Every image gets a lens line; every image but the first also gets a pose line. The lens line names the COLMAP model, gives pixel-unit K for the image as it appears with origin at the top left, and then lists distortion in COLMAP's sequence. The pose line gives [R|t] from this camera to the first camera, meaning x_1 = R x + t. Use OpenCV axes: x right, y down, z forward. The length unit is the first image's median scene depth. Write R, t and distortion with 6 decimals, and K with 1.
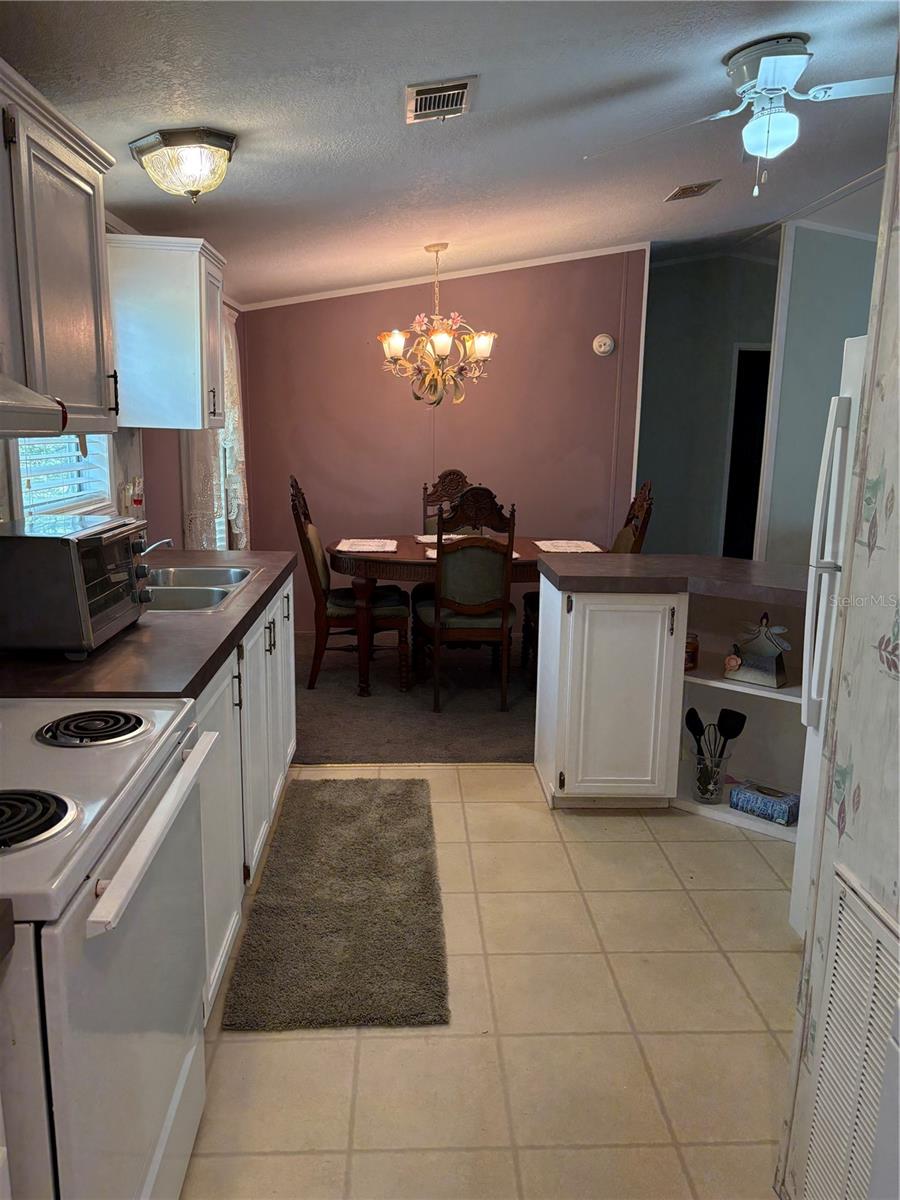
lens RADIAL K [[906.9, 0, 450.1], [0, 906.9, 601.0], [0, 0, 1]] dist [0.032787, -0.028470]
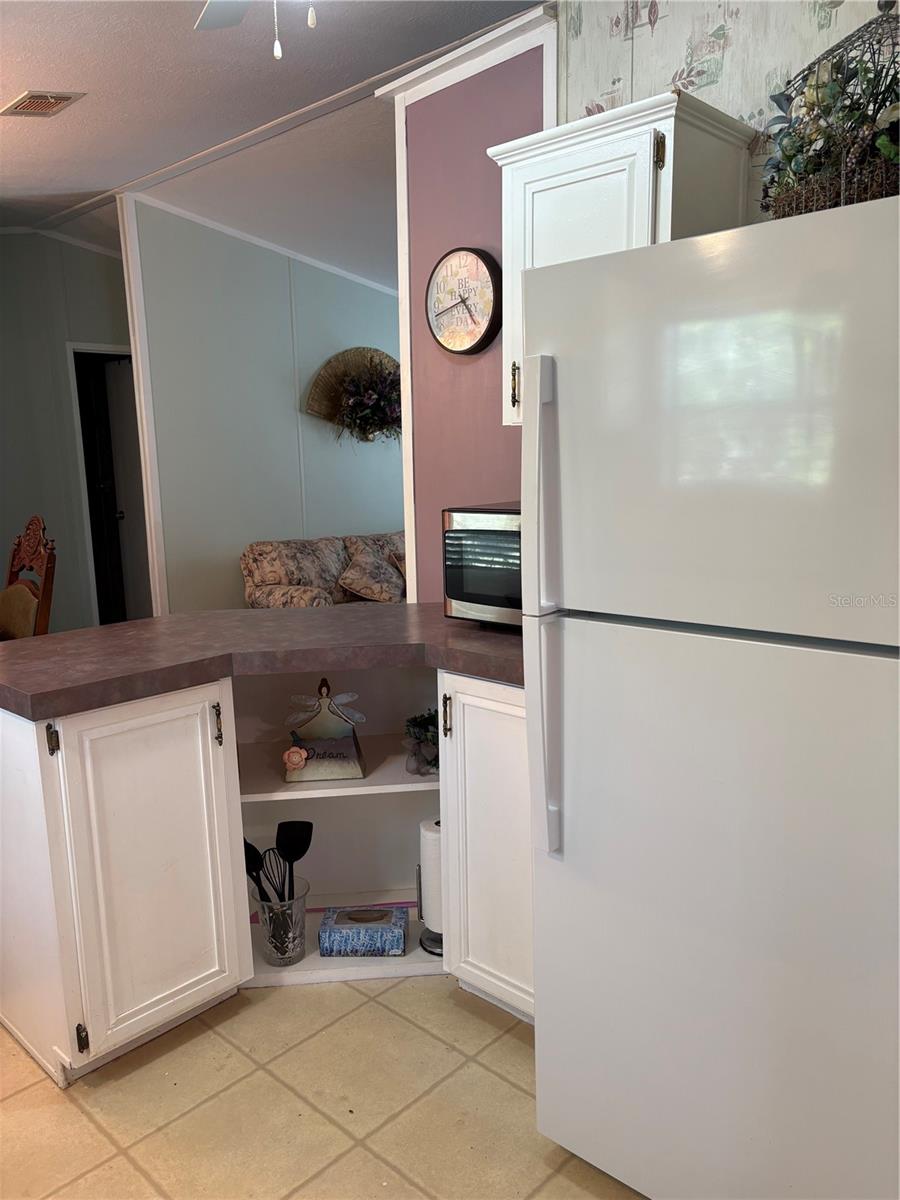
lens RADIAL K [[906.9, 0, 452.0], [0, 906.9, 603.1], [0, 0, 1]] dist [0.032787, -0.028470]
pose [[0.720731, -0.155040, 0.675655, -0.057966], [0.171850, 0.984205, 0.042526, -0.059006], [-0.671576, 0.085461, 0.735991, 0.390300]]
